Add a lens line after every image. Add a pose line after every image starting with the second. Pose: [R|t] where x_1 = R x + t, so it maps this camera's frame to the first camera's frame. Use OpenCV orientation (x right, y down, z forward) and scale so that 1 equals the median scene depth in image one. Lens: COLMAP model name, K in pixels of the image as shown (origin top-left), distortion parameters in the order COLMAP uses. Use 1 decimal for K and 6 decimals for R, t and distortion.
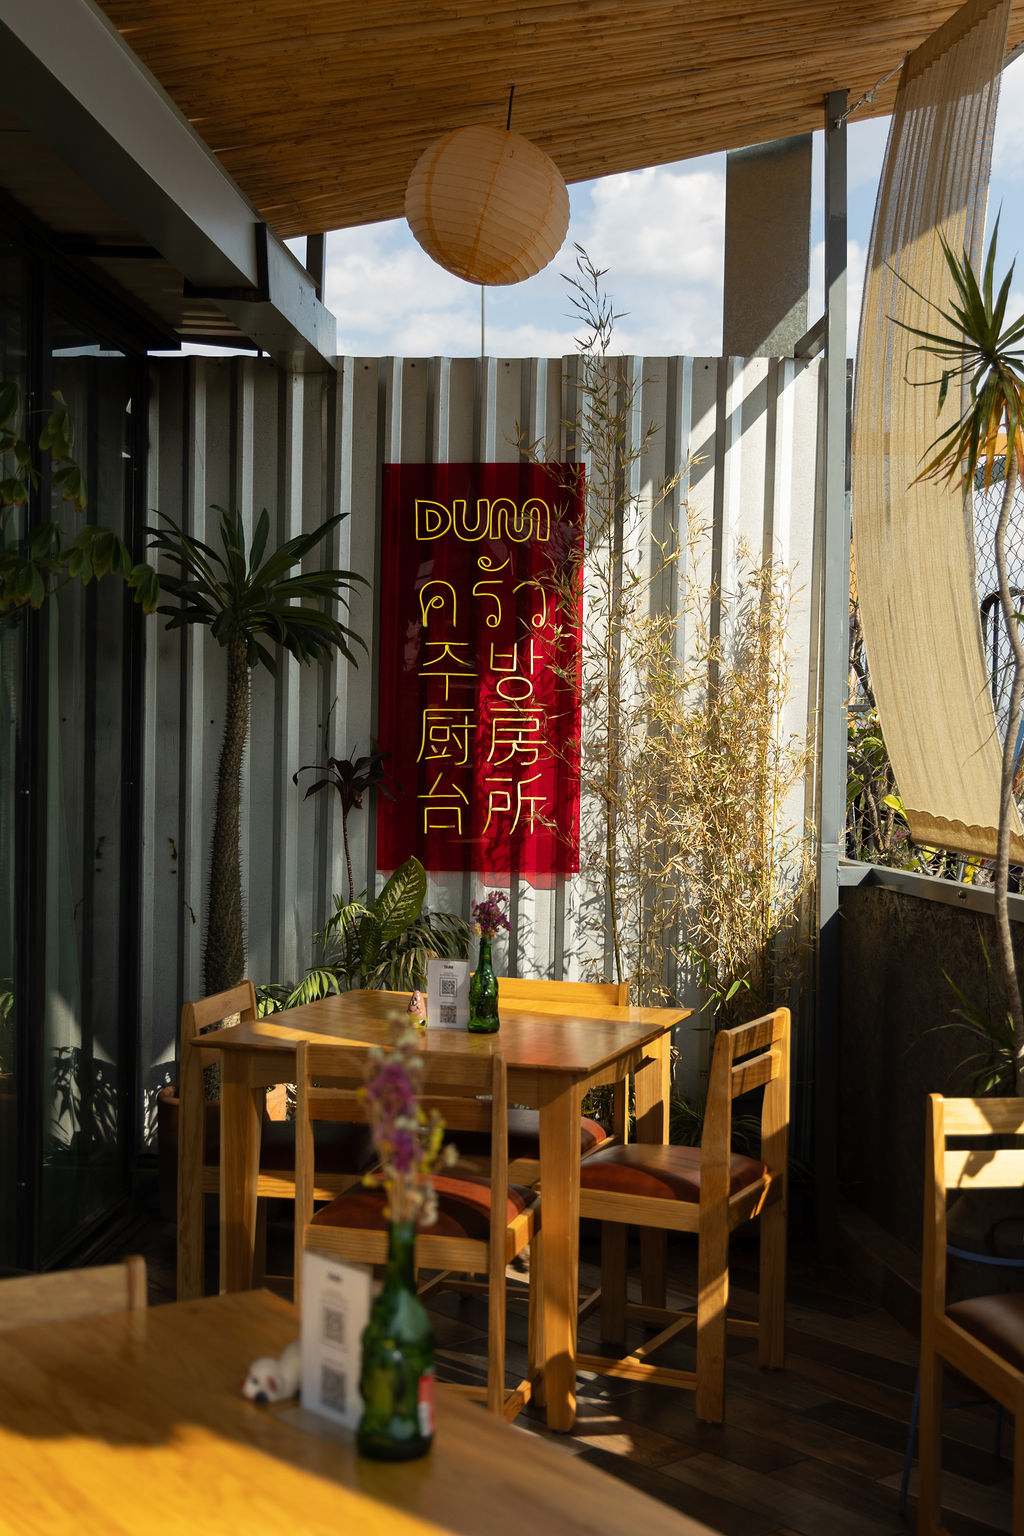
lens RADIAL K [[1841.1, 0, 512.0], [0, 1841.1, 768.0], [0, 0, 1]] dist [-0.000884, 0.000477]
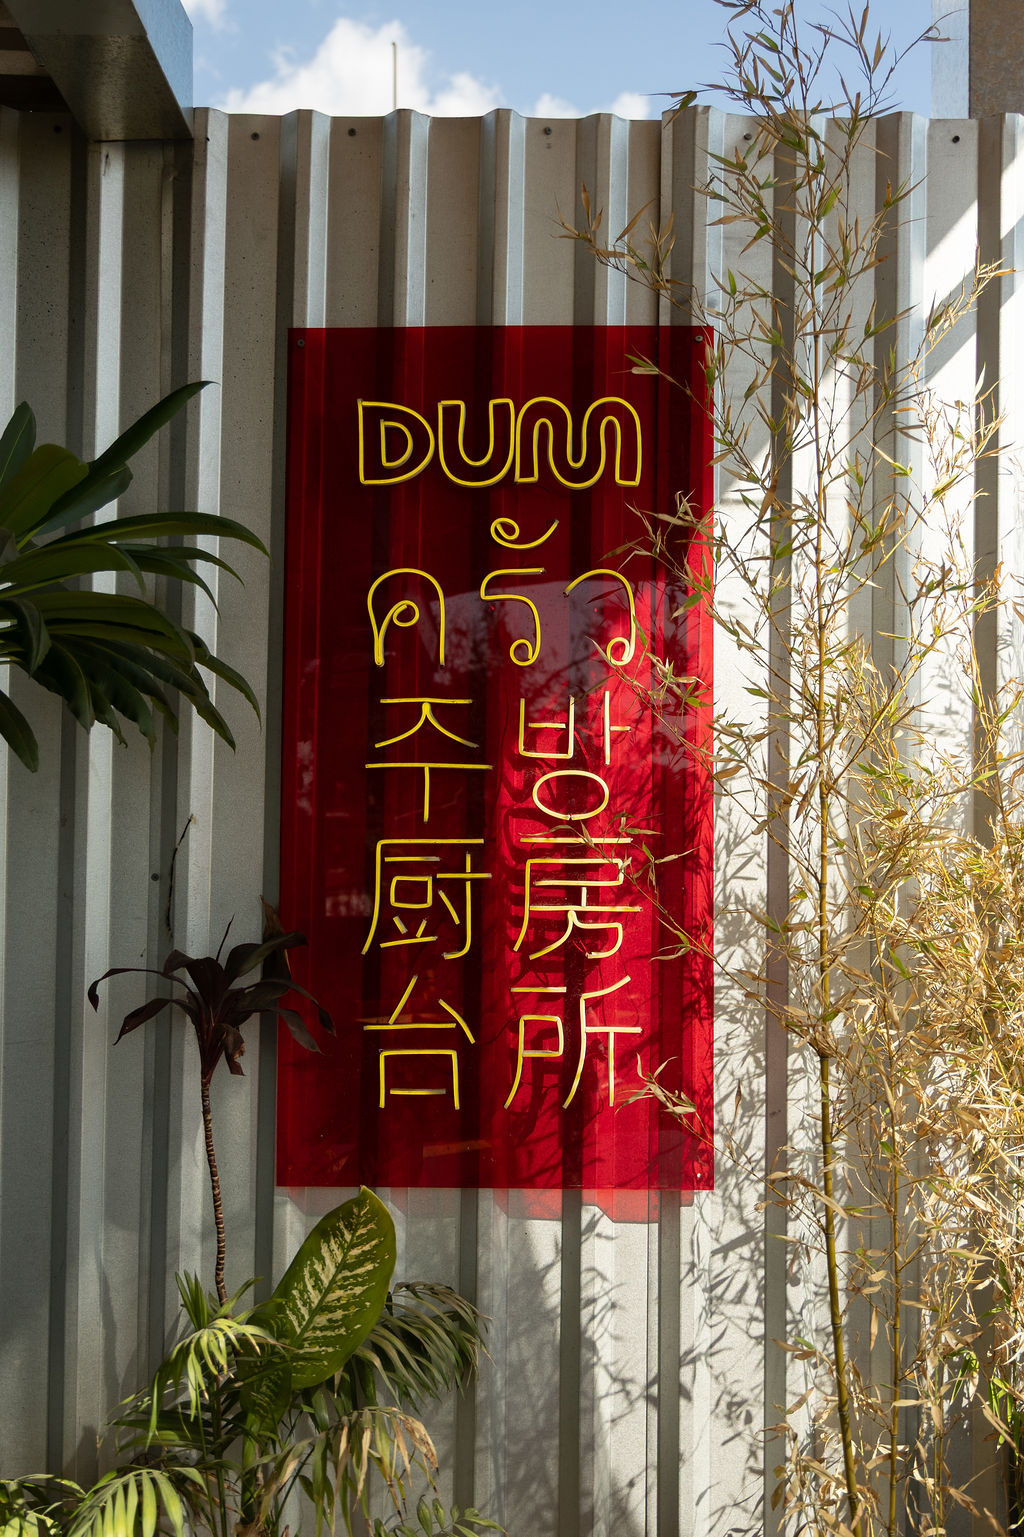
lens RADIAL K [[1700.1, 0, 512.0], [0, 1700.1, 768.5], [0, 0, 1]] dist [-0.022498, -0.013473]
pose [[0.997269, -0.004760, 0.073697, -0.045601], [0.009559, 0.997845, -0.064914, -0.021766], [-0.073229, 0.065441, 0.995166, 0.565879]]
